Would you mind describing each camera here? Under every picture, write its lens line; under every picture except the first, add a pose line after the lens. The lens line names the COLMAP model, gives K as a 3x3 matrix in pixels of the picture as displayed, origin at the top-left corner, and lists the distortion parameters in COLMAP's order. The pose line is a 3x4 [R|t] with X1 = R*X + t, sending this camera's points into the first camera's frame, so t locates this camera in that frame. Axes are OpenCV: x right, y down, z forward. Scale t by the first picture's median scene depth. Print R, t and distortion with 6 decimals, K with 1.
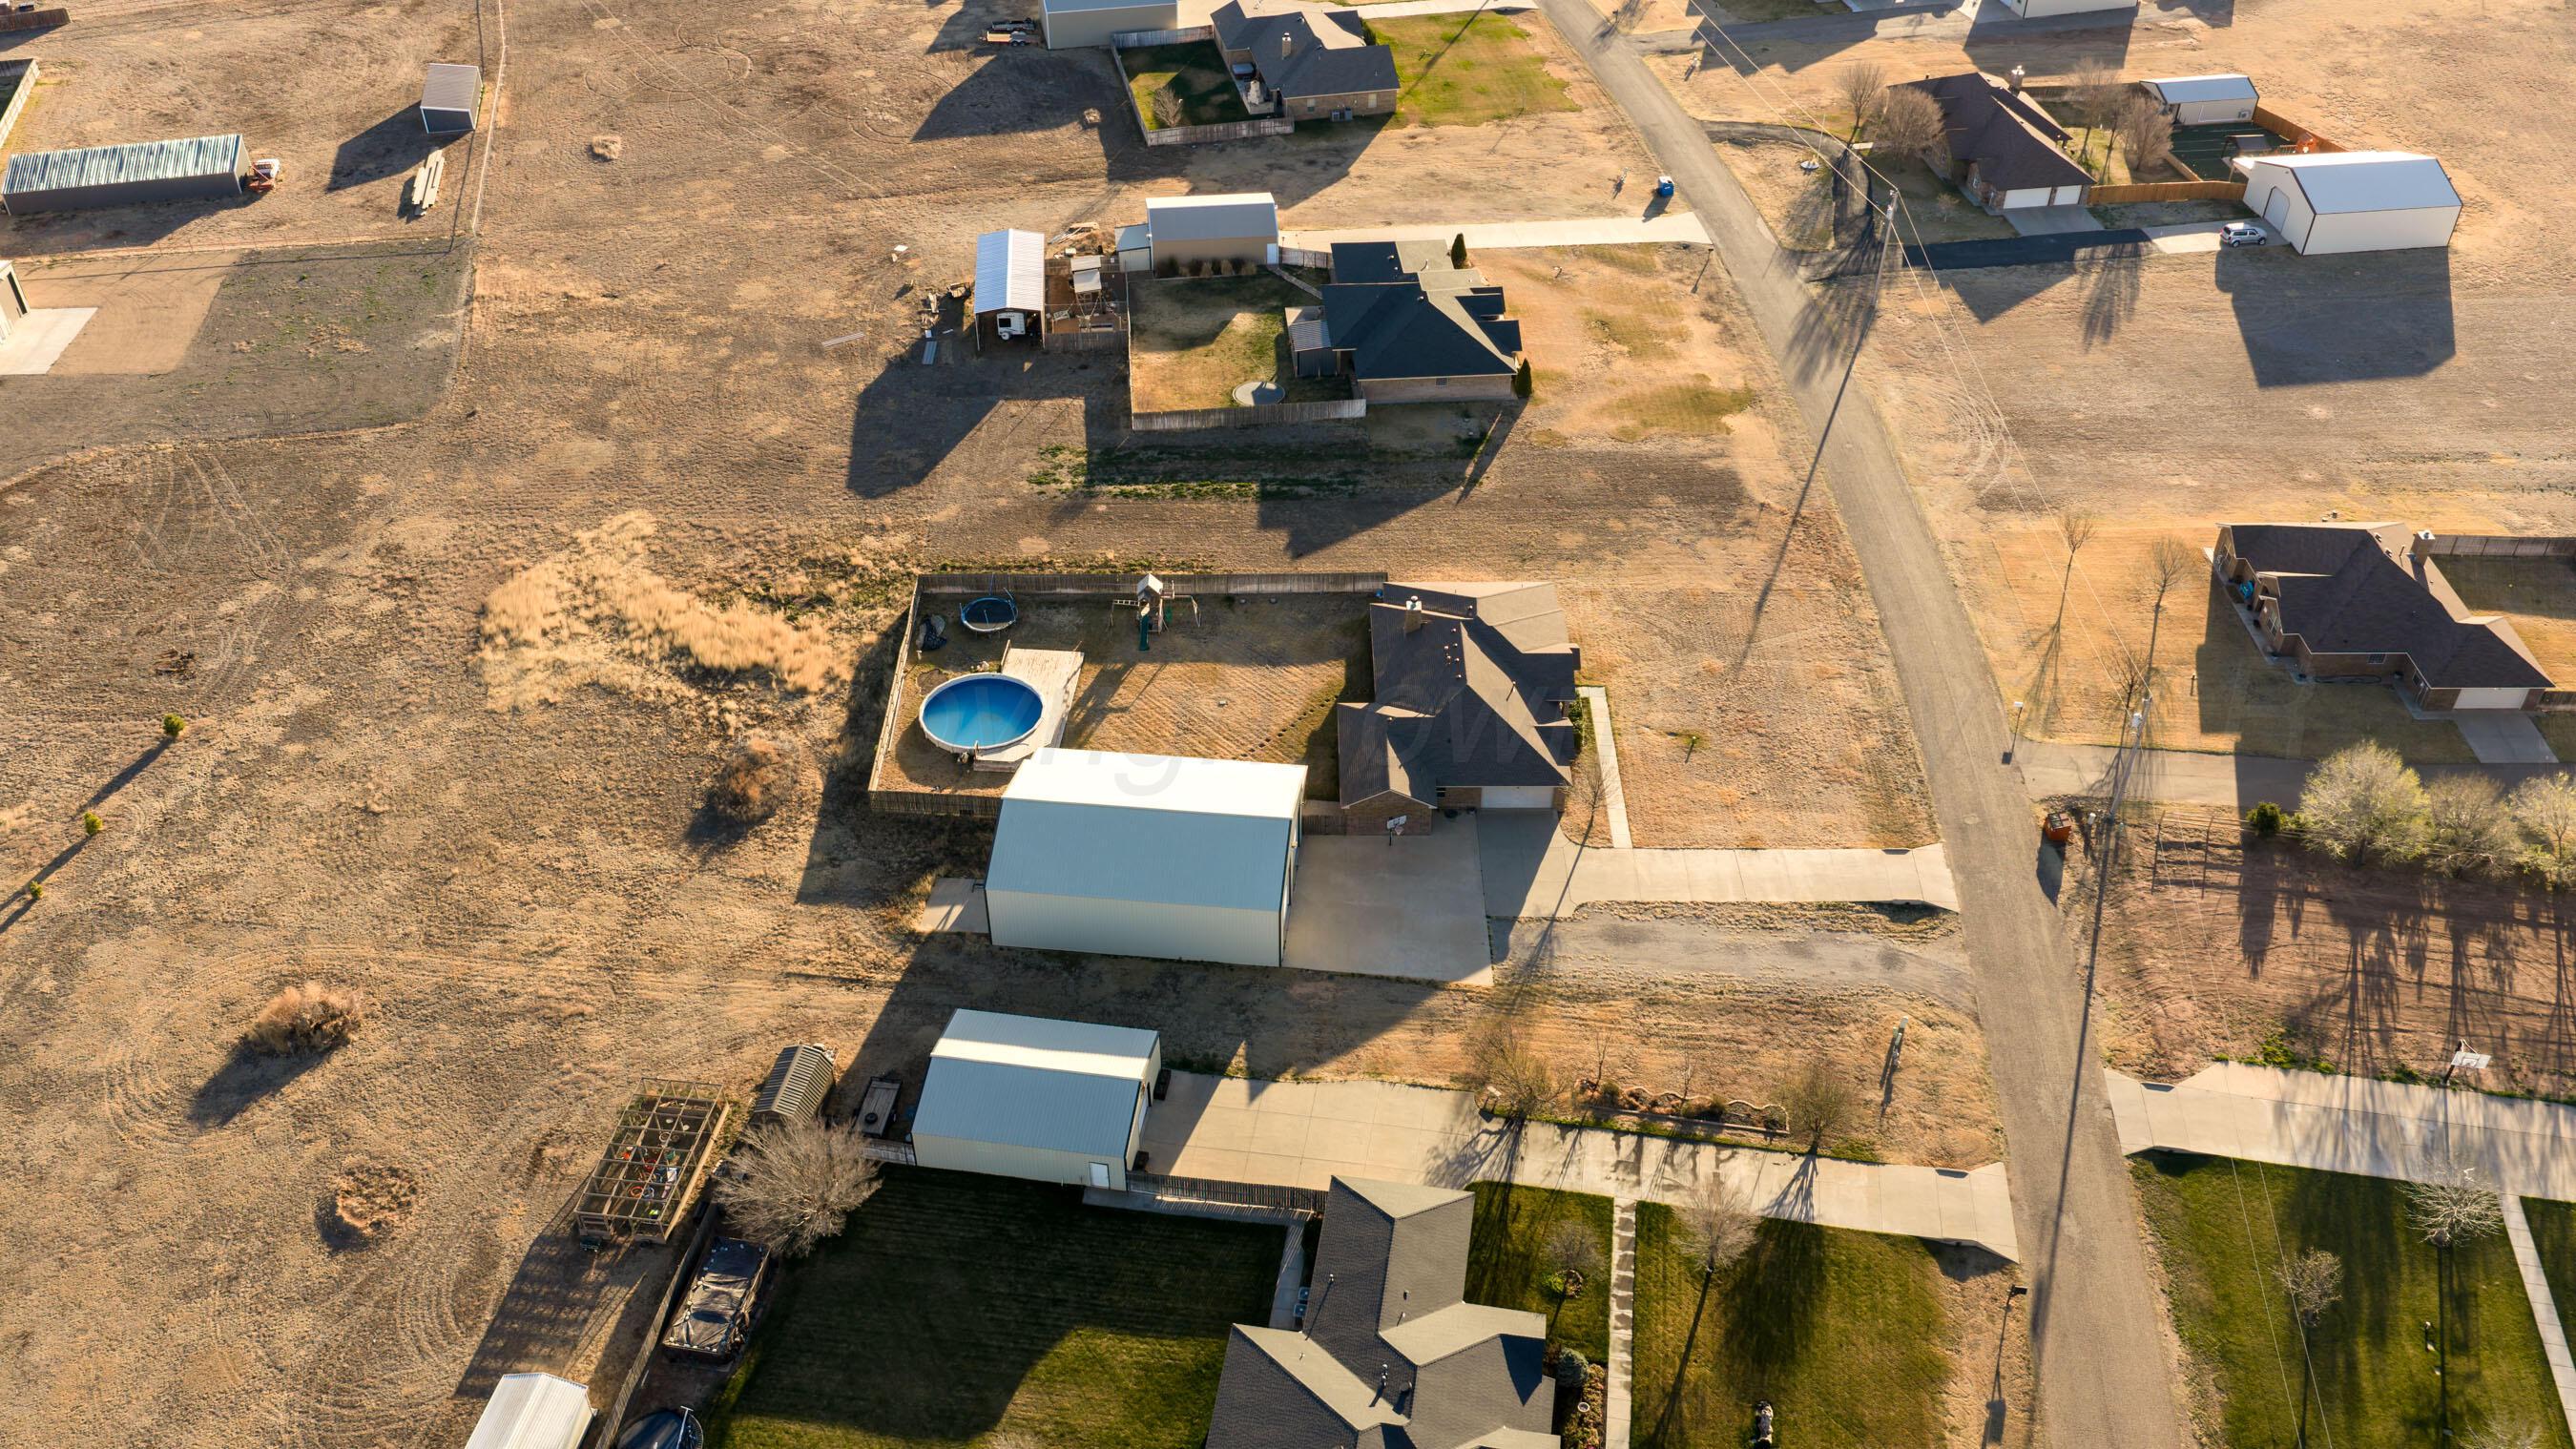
lens RADIAL K [[2129.9, 0, 1295.3], [0, 2129.9, 724.6], [0, 0, 1]] dist [0.027376, -0.067051]
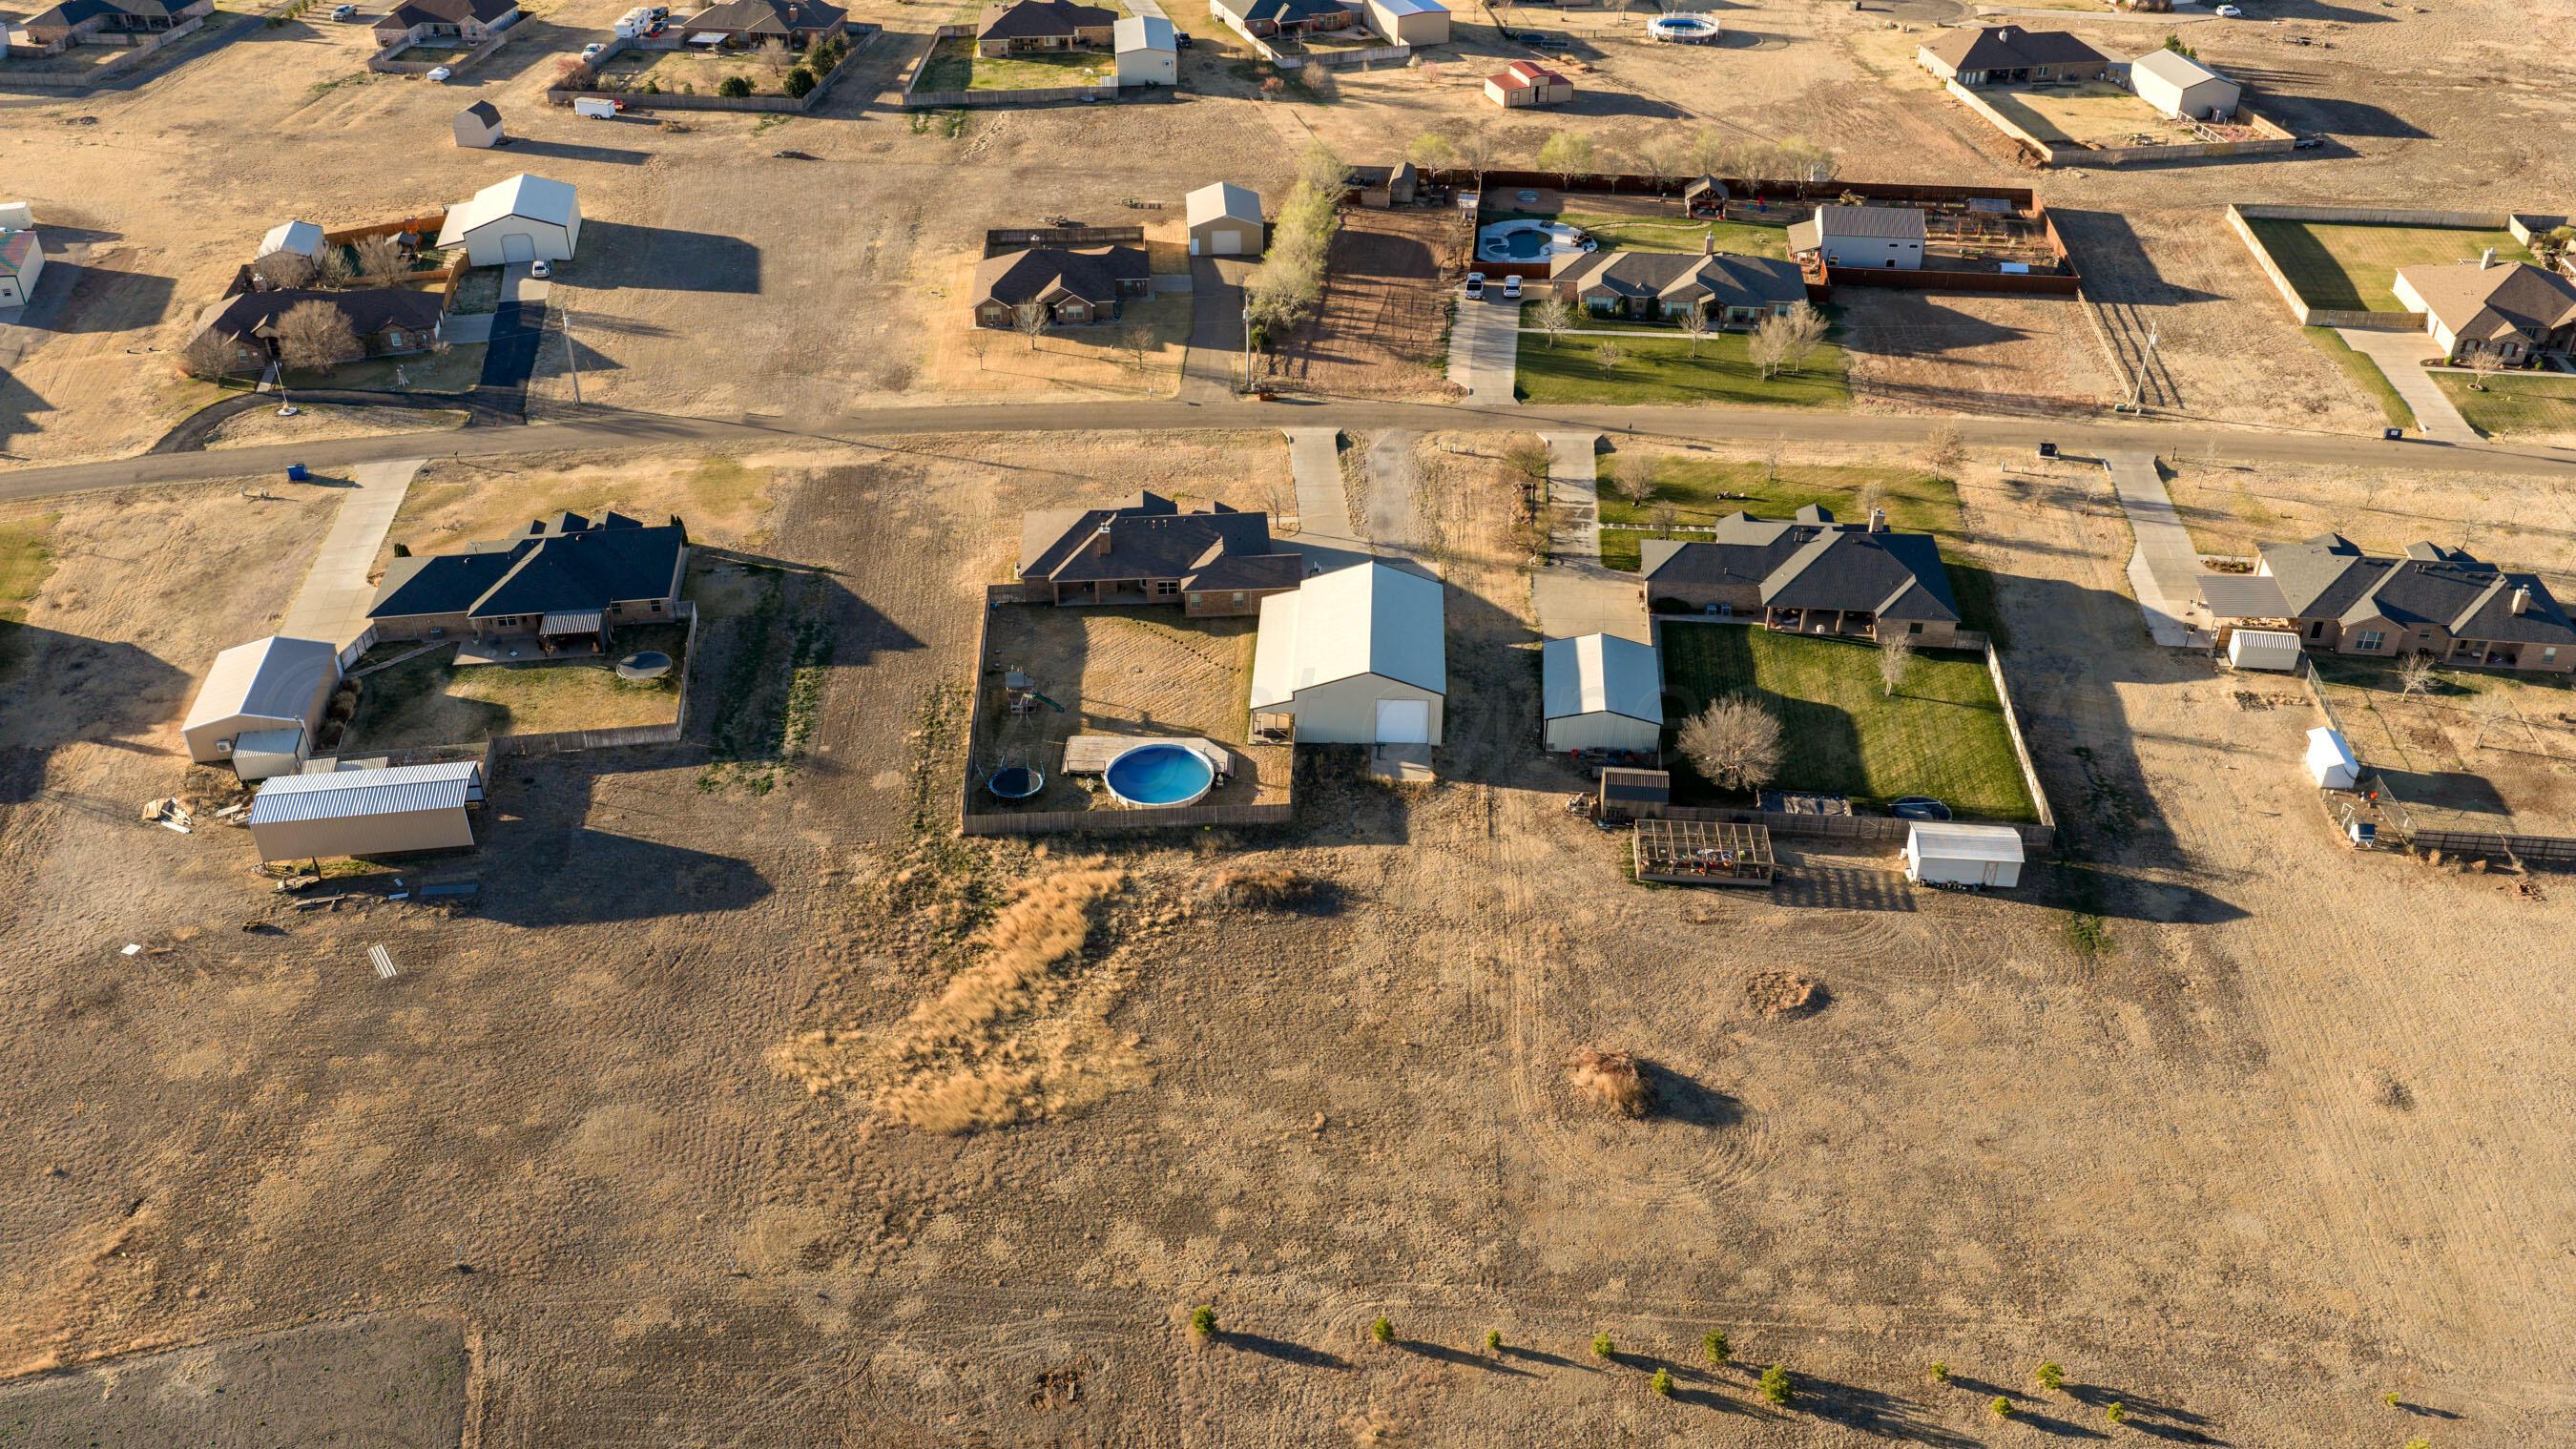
lens RADIAL K [[2211.6, 0, 1279.9], [0, 2211.6, 661.2], [0, 0, 1]] dist [0.029108, -0.079559]
pose [[-0.064785, -0.511545, 0.856811, -1.073149], [0.627625, 0.646641, 0.433522, -0.489159], [-0.775815, 0.565842, 0.279166, 0.567958]]
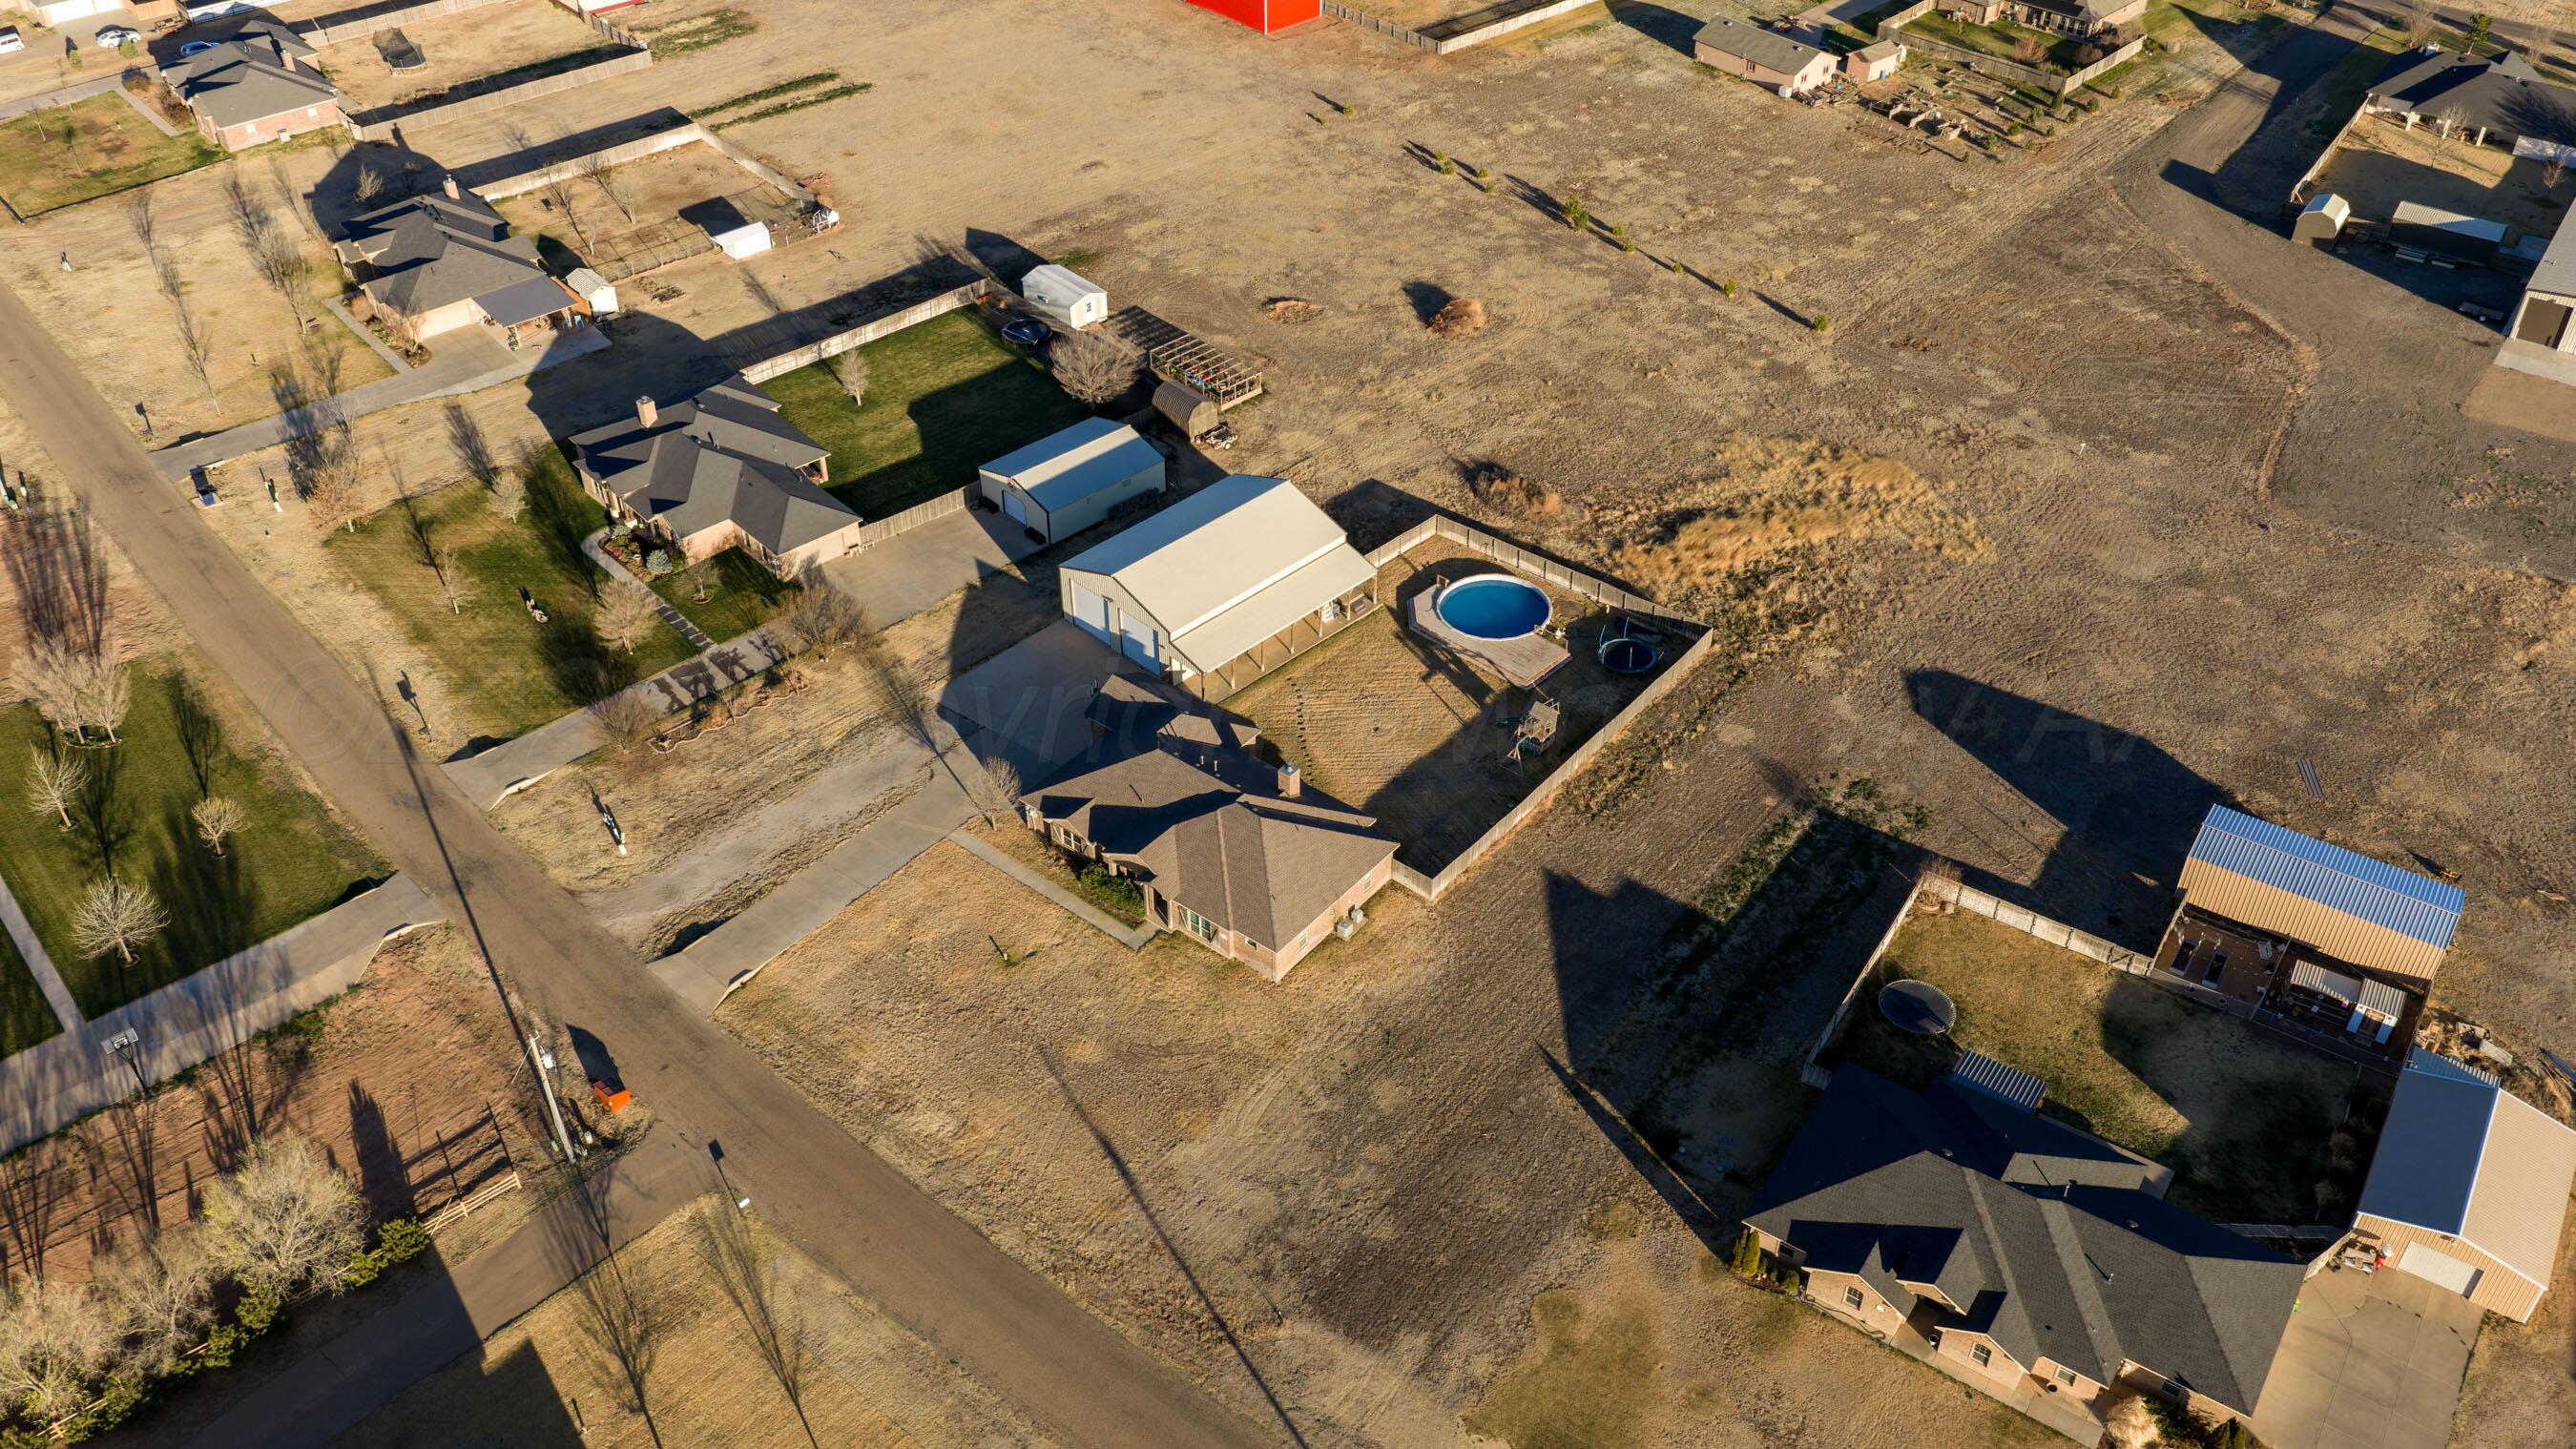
lens RADIAL K [[2123.3, 0, 1294.0], [0, 2123.3, 667.3], [0, 0, 1]] dist [0.023868, -0.053230]
pose [[-0.619867, 0.477353, -0.622816, 0.576985], [-0.491914, 0.381999, 0.782366, -0.755690], [0.611380, 0.791335, -0.001972, 0.925154]]
